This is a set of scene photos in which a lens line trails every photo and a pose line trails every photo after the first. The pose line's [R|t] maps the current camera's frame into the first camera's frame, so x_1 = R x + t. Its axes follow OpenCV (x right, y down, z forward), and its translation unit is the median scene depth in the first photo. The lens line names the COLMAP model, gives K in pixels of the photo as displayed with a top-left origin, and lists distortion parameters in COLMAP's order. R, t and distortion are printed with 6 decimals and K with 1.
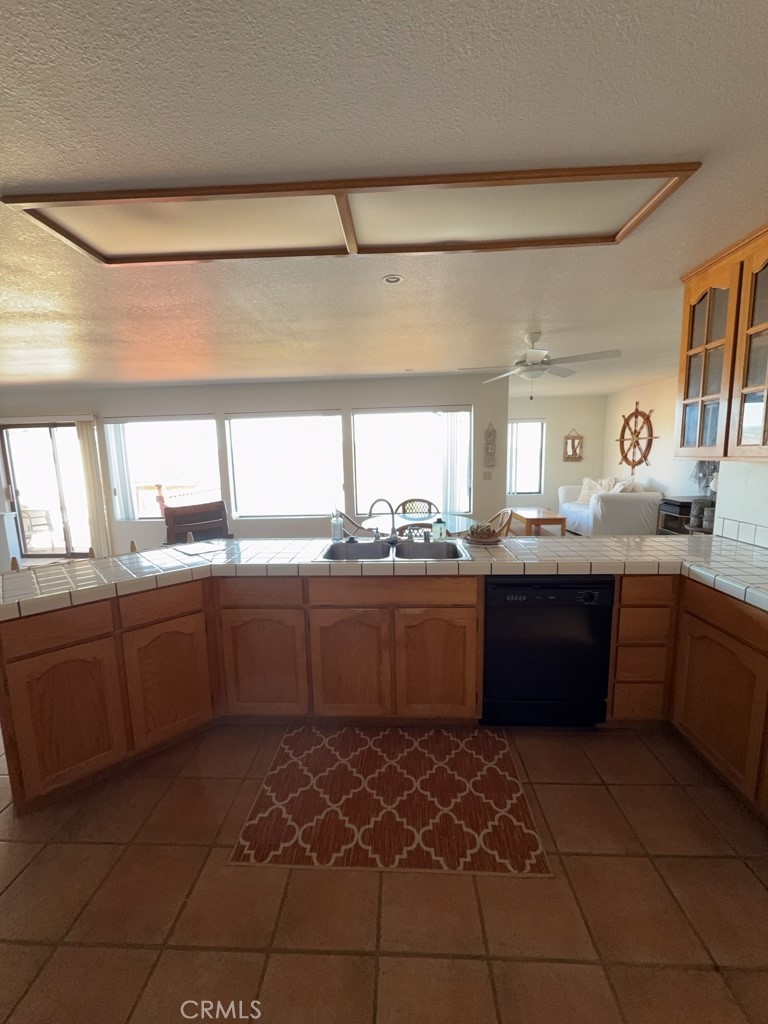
lens RADIAL K [[407.2, 0, 384.0], [0, 407.2, 512.0], [0, 0, 1]] dist [0.001945, 0.000309]
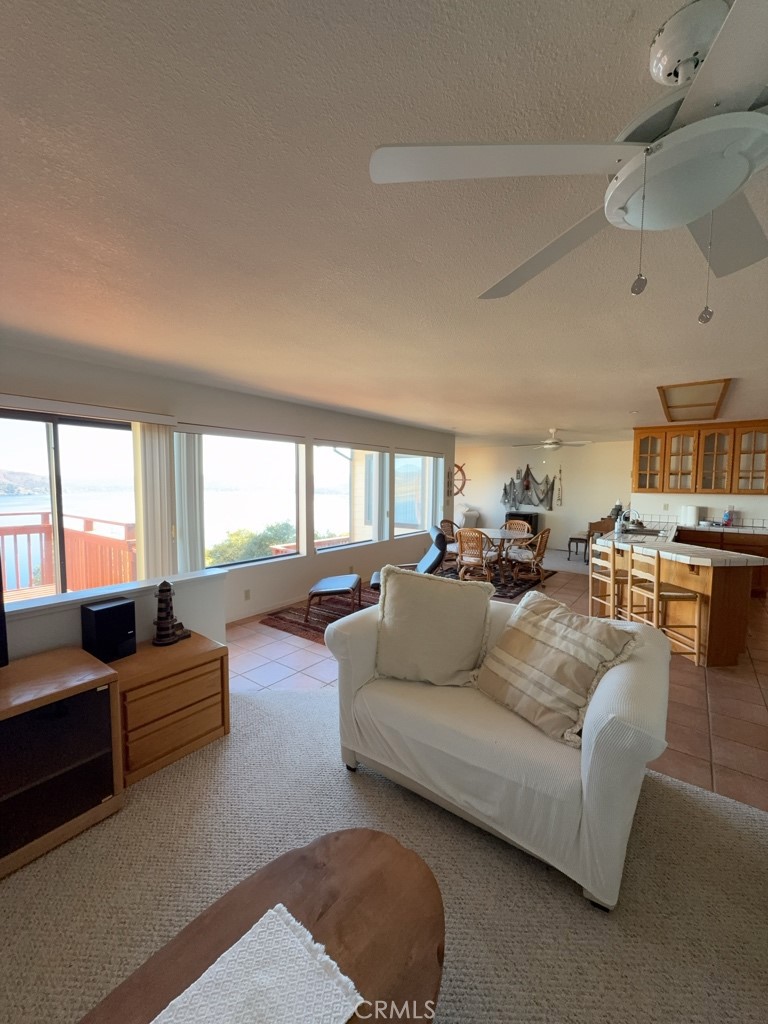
lens RADIAL K [[407.6, 0, 384.0], [0, 407.6, 512.0], [0, 0, 1]] dist [-0.000698, -0.000002]
pose [[0.566094, -0.030631, 0.823771, -0.888266], [0.095248, 0.995047, -0.028454, -0.030280], [-0.818820, 0.094570, 0.566208, 0.305604]]
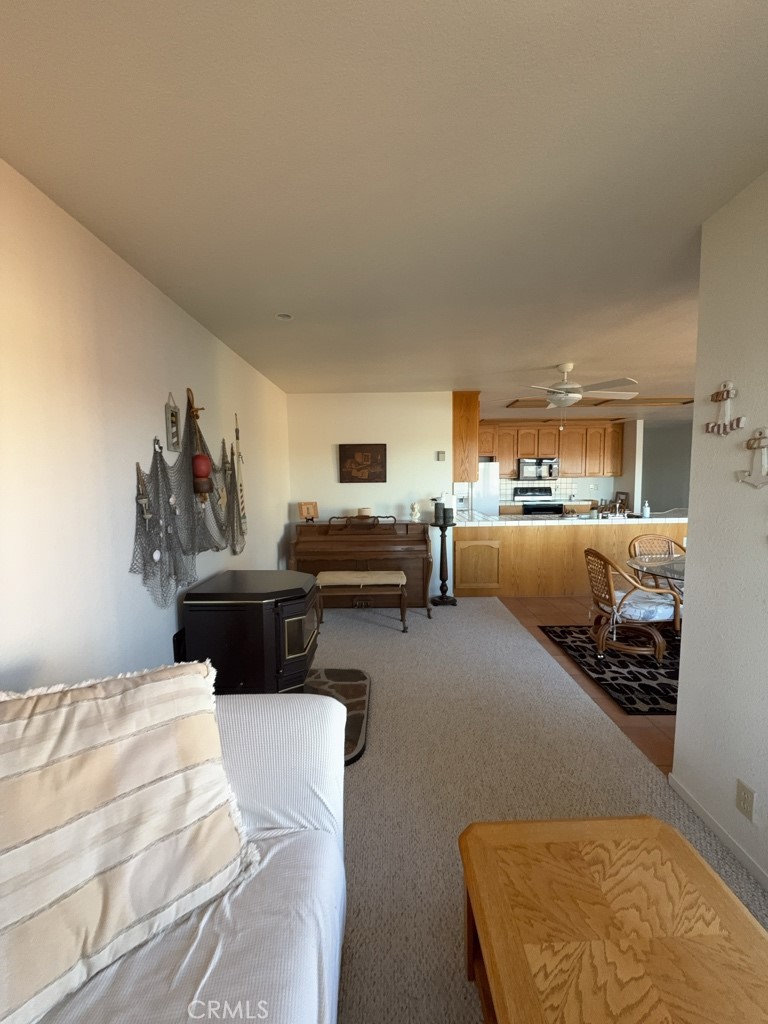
lens RADIAL K [[407.2, 0, 384.0], [0, 407.2, 512.0], [0, 0, 1]] dist [0.001945, 0.000309]
pose [[-0.998724, 0.038904, -0.032211, 0.452415], [0.030592, 0.973383, 0.227135, -0.164534], [0.040190, 0.225860, -0.973330, 1.077972]]
